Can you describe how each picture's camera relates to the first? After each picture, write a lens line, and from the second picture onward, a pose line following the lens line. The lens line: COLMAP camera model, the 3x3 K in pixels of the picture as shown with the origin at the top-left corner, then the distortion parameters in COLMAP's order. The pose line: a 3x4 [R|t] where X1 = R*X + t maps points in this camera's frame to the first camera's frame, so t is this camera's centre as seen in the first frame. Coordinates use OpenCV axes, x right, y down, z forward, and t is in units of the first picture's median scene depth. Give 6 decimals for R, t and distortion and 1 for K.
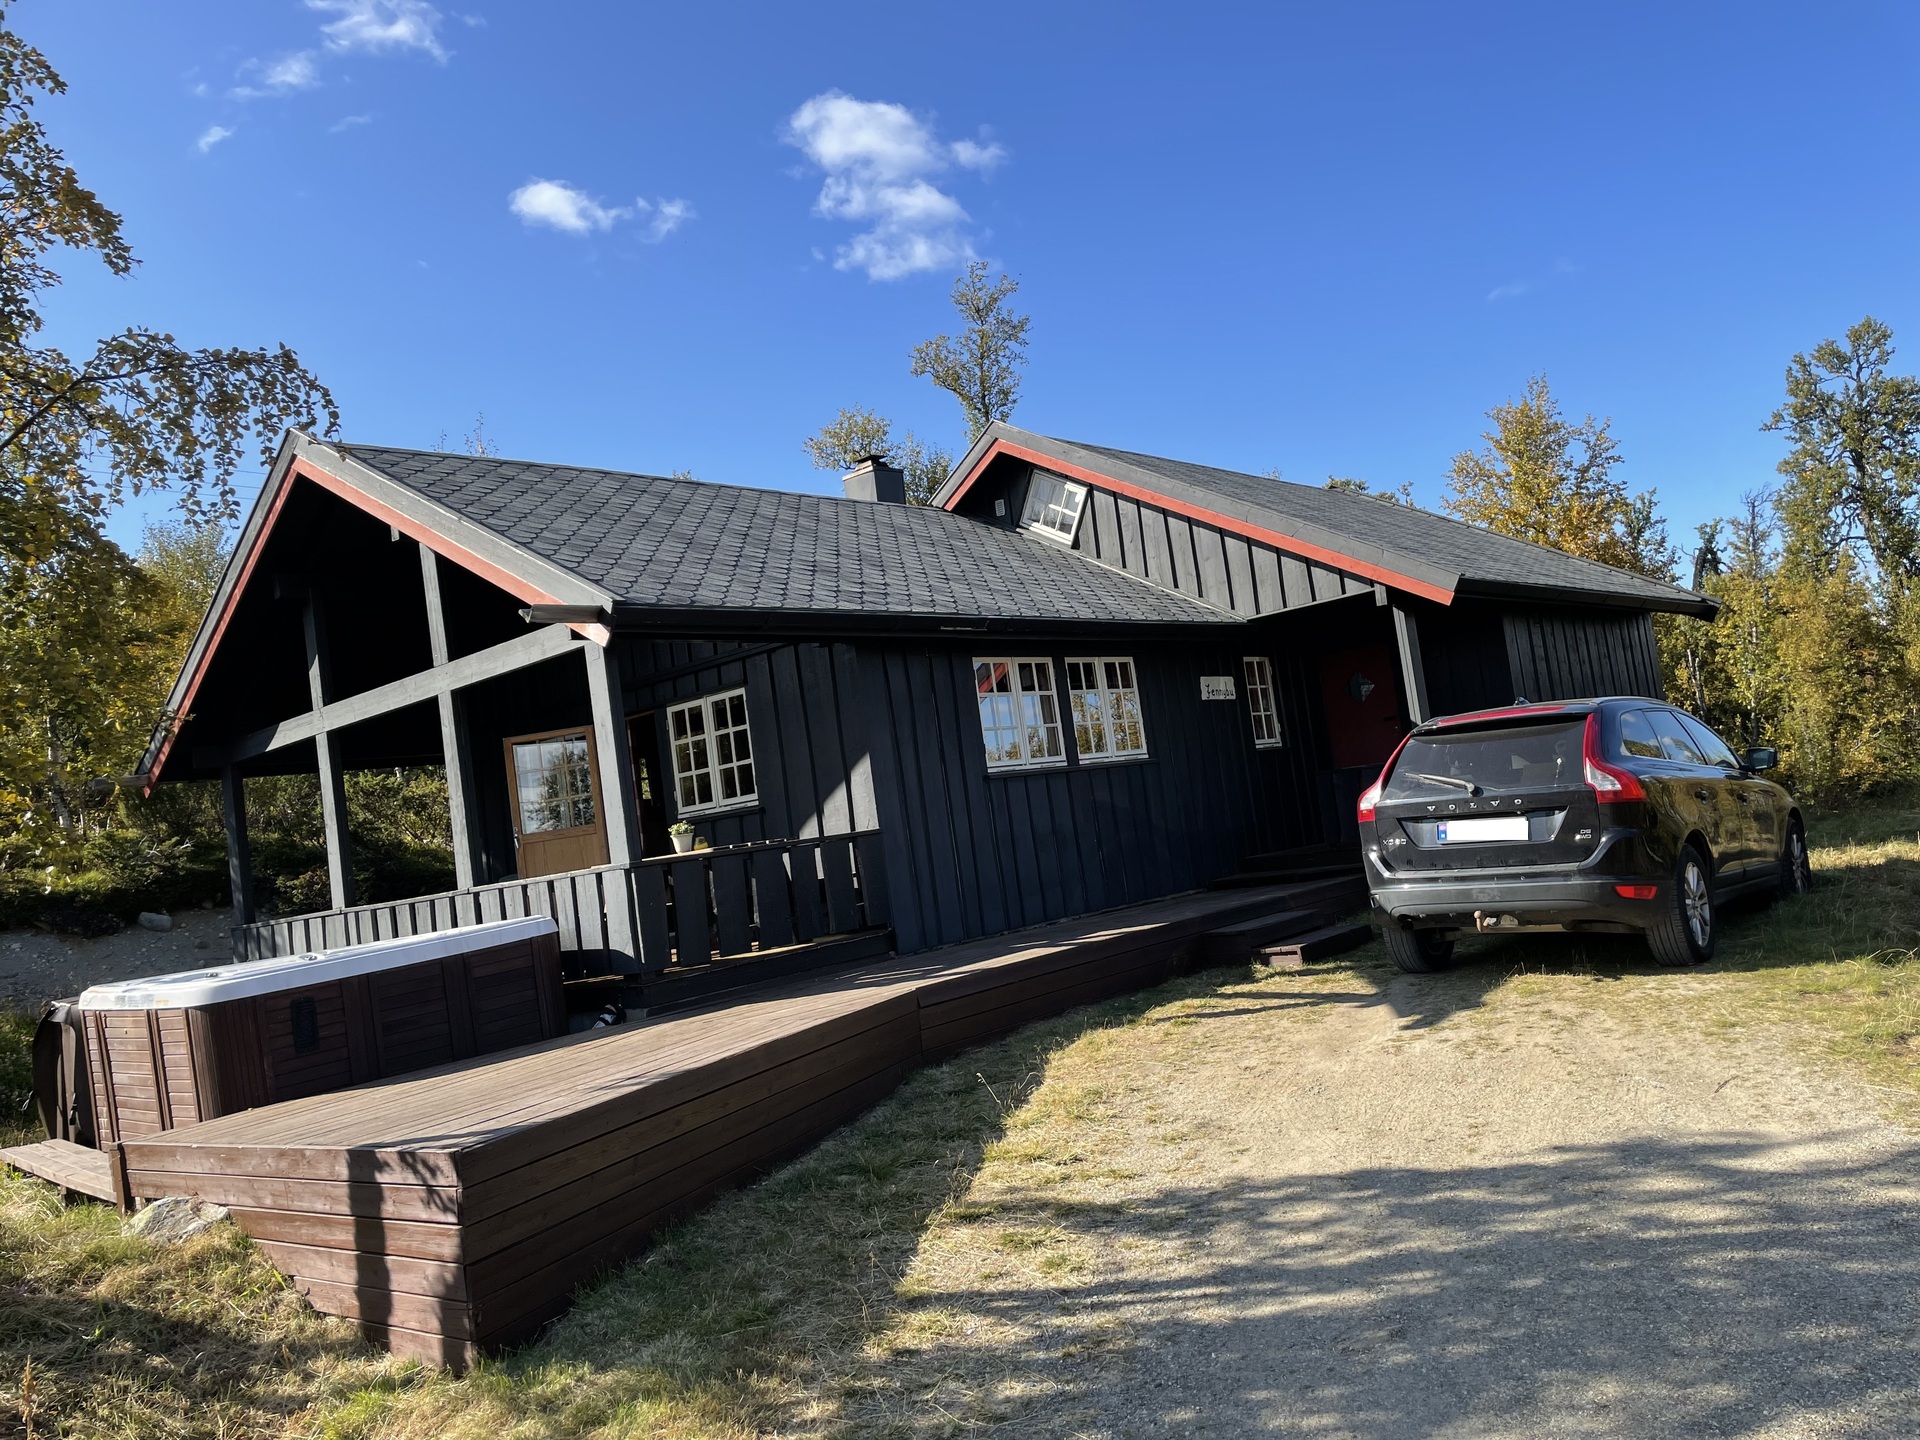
lens RADIAL K [[1486.4, 0, 965.2], [0, 1486.4, 709.4], [0, 0, 1]] dist [0.096503, -0.141164]
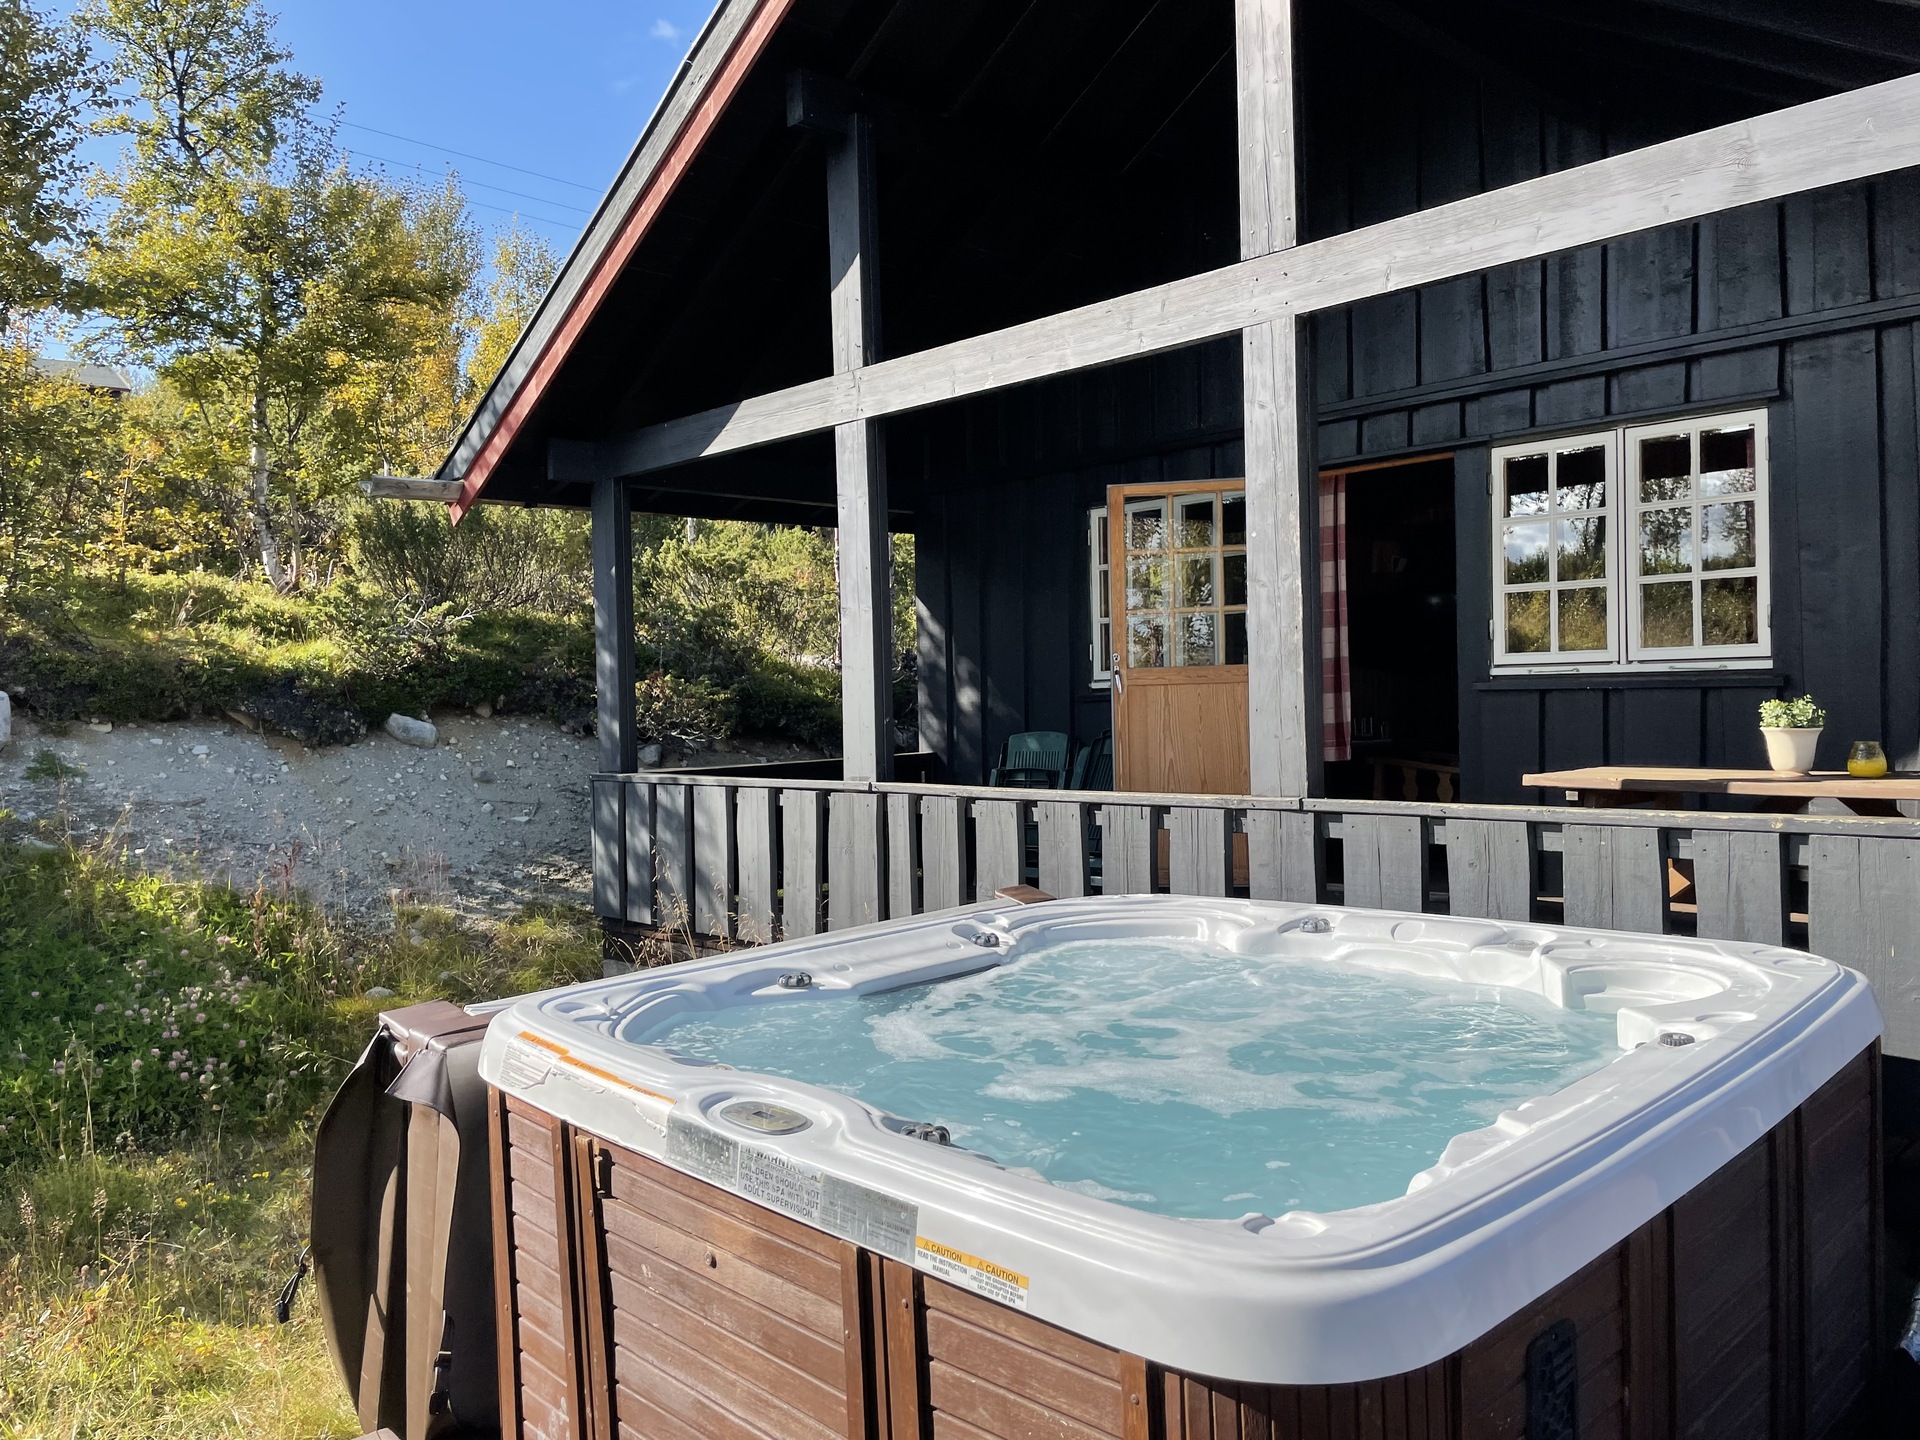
lens RADIAL K [[1486.4, 0, 965.2], [0, 1486.4, 709.4], [0, 0, 1]] dist [0.096503, -0.141164]
pose [[0.991477, 0.114624, -0.061926, -0.285053], [-0.107855, 0.988776, 0.103385, 0.044030], [0.073081, -0.095825, 0.992712, 0.416741]]
